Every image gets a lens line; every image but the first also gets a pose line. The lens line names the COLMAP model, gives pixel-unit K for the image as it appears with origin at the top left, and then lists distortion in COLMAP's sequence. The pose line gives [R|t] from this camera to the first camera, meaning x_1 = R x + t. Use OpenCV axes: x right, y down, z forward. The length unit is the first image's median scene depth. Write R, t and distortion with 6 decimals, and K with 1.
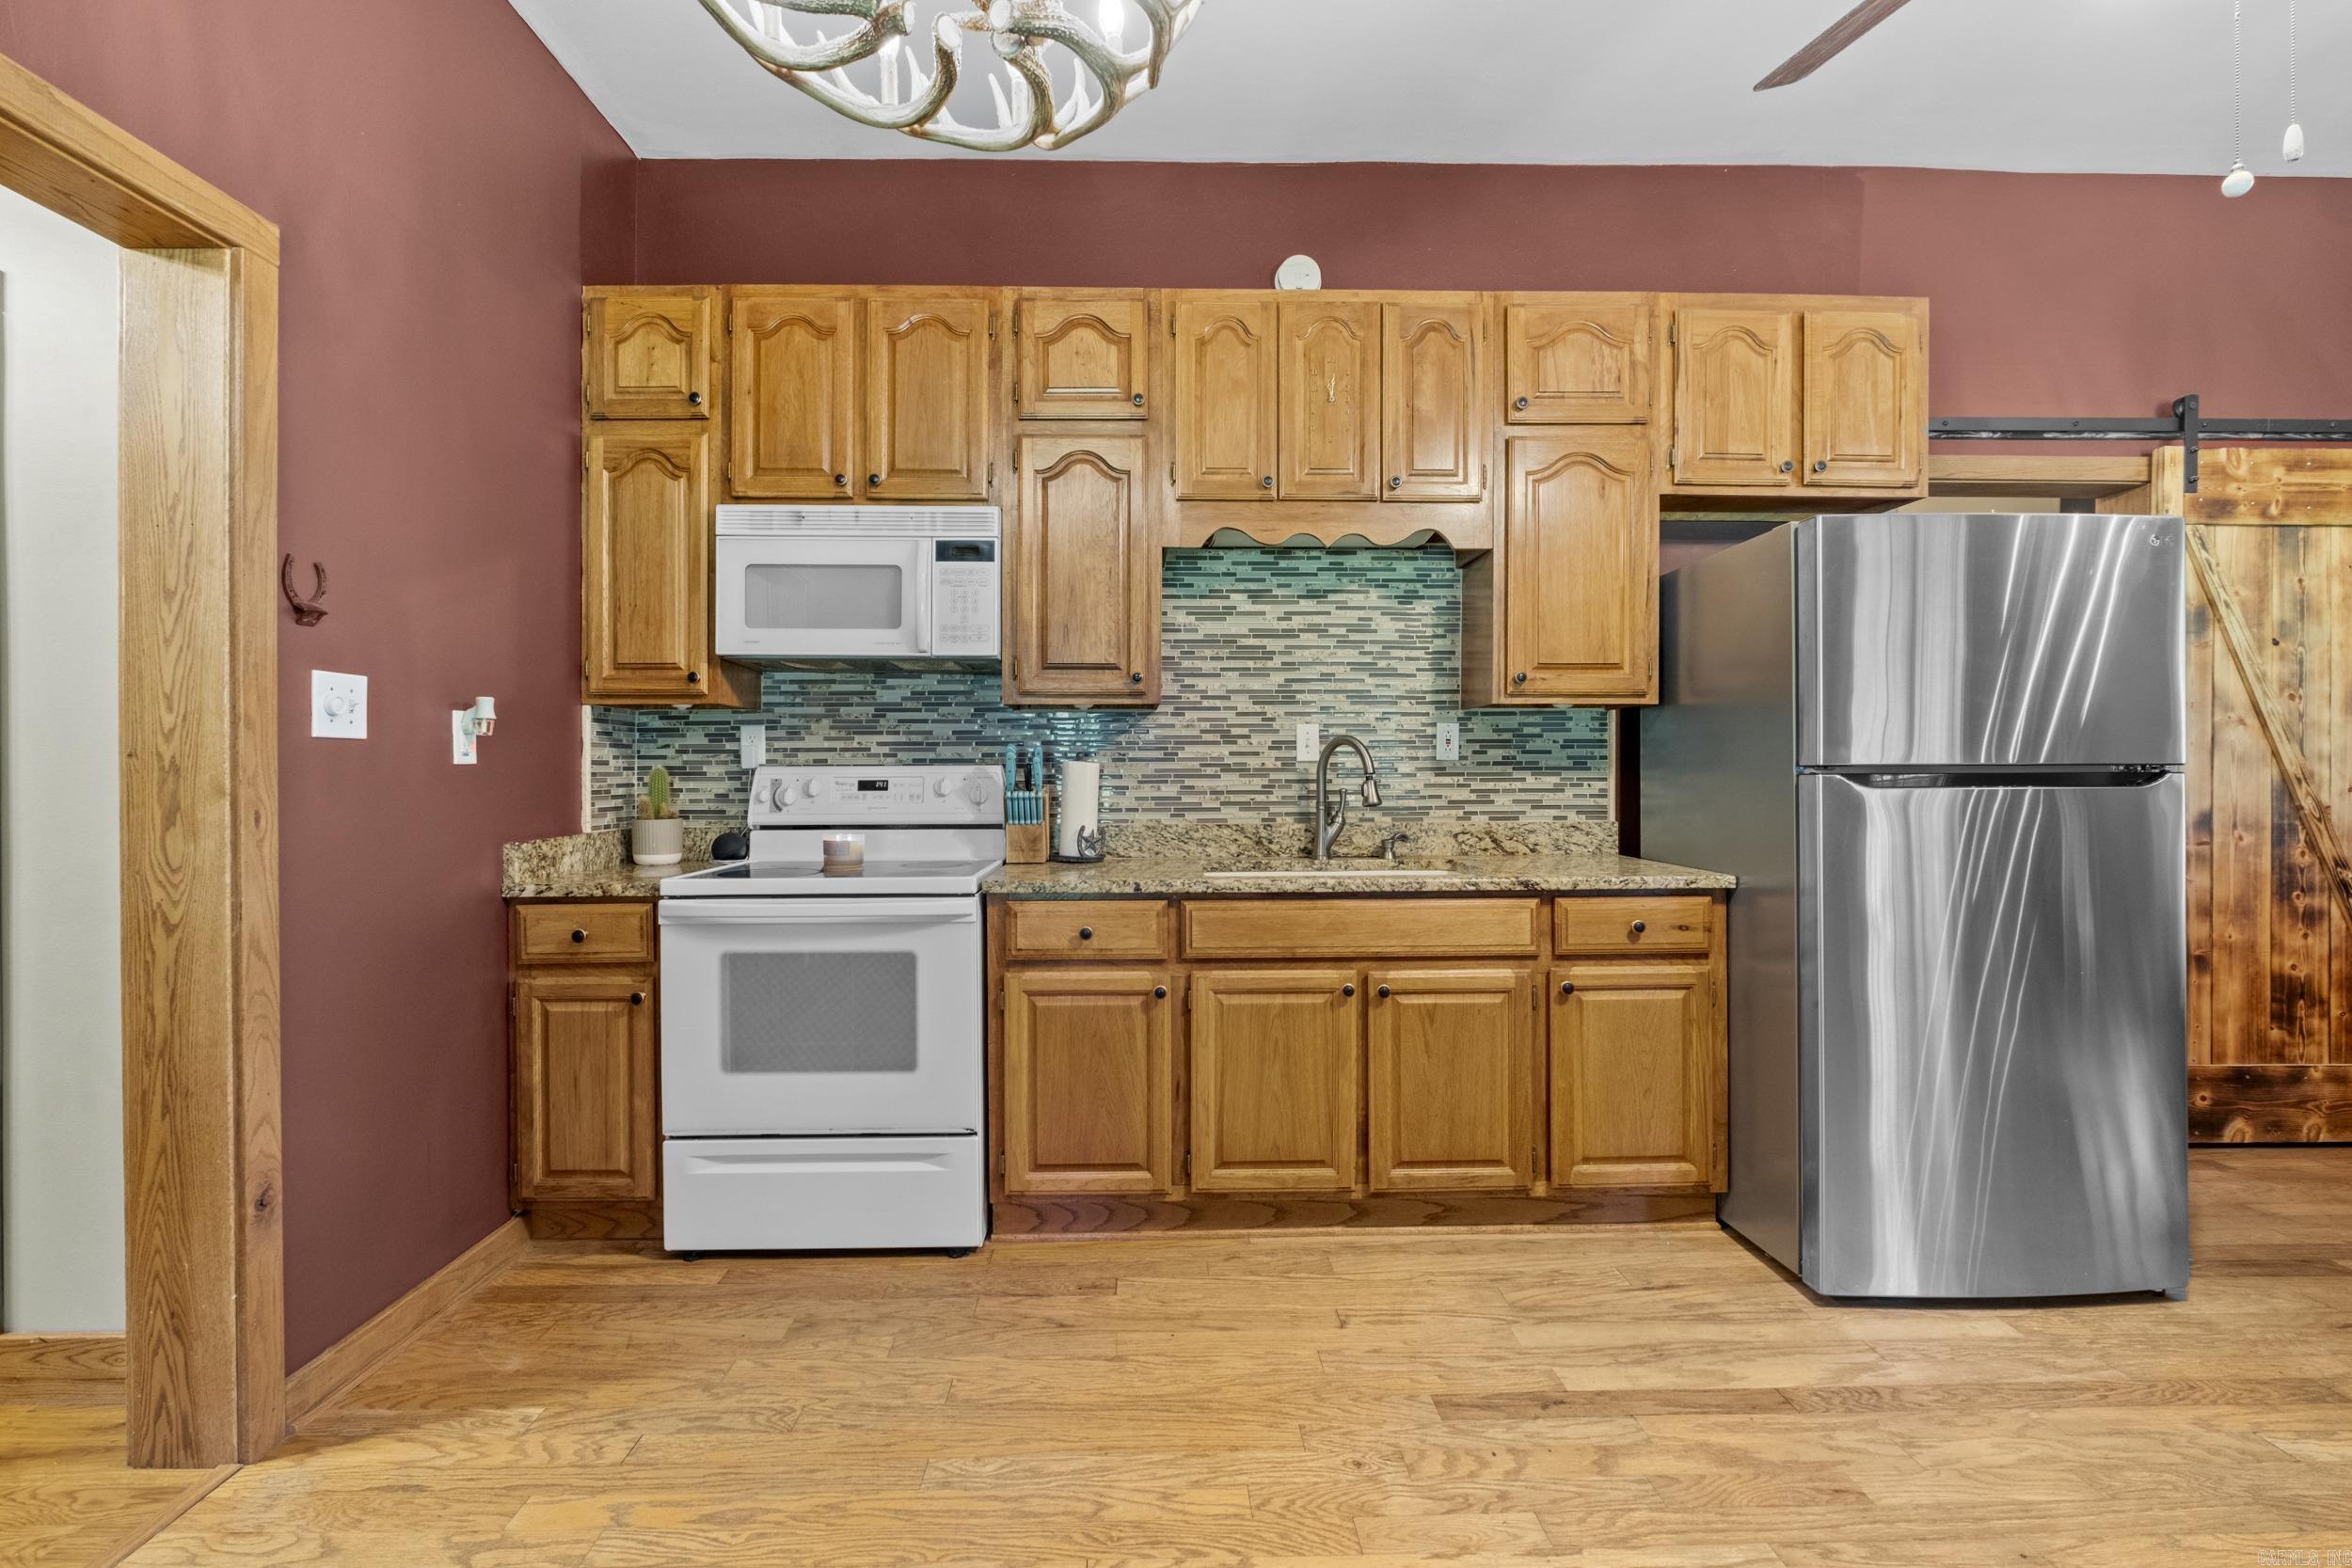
lens RADIAL K [[1022.6, 0, 1153.3], [0, 1022.6, 777.7], [0, 0, 1]] dist [-0.008159, 0.000390]
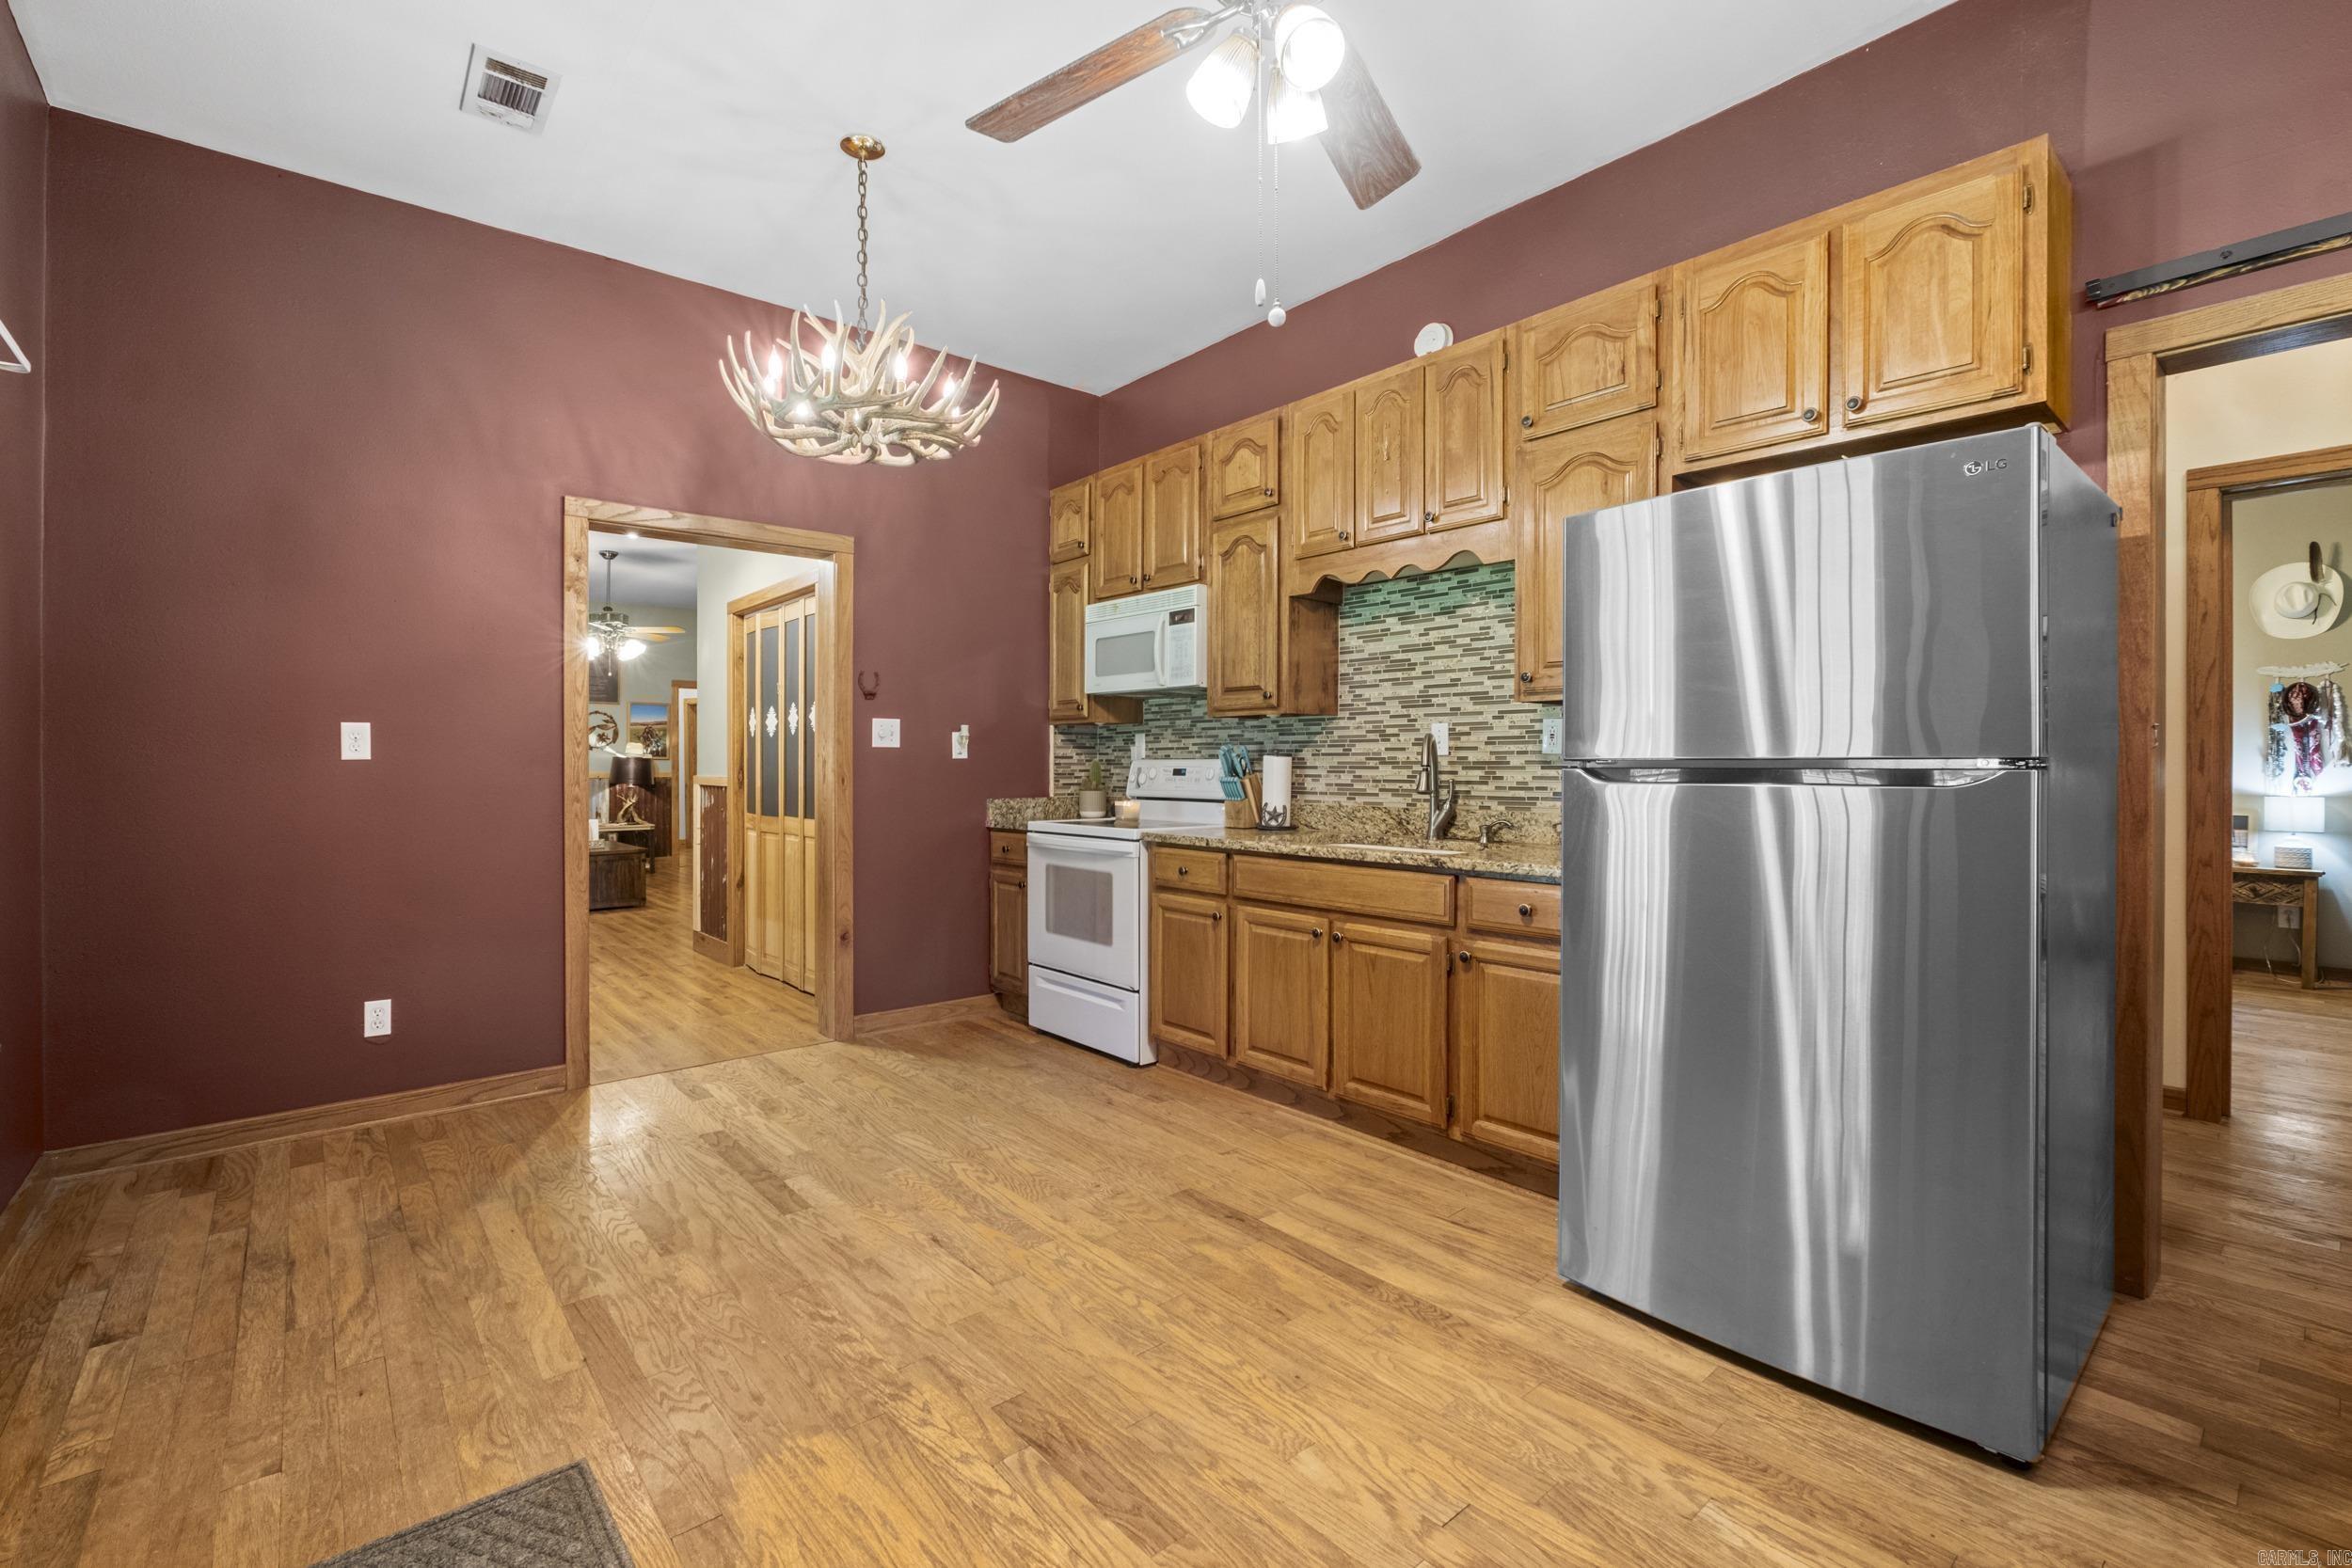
lens RADIAL K [[1022.6, 0, 1153.3], [0, 1022.6, 767.3], [0, 0, 1]] dist [-0.008159, 0.000390]
pose [[0.625152, 0.006905, -0.780472, 0.951655], [-0.008297, 0.999963, 0.002202, -0.002727], [0.780459, 0.005099, 0.625186, 0.024265]]
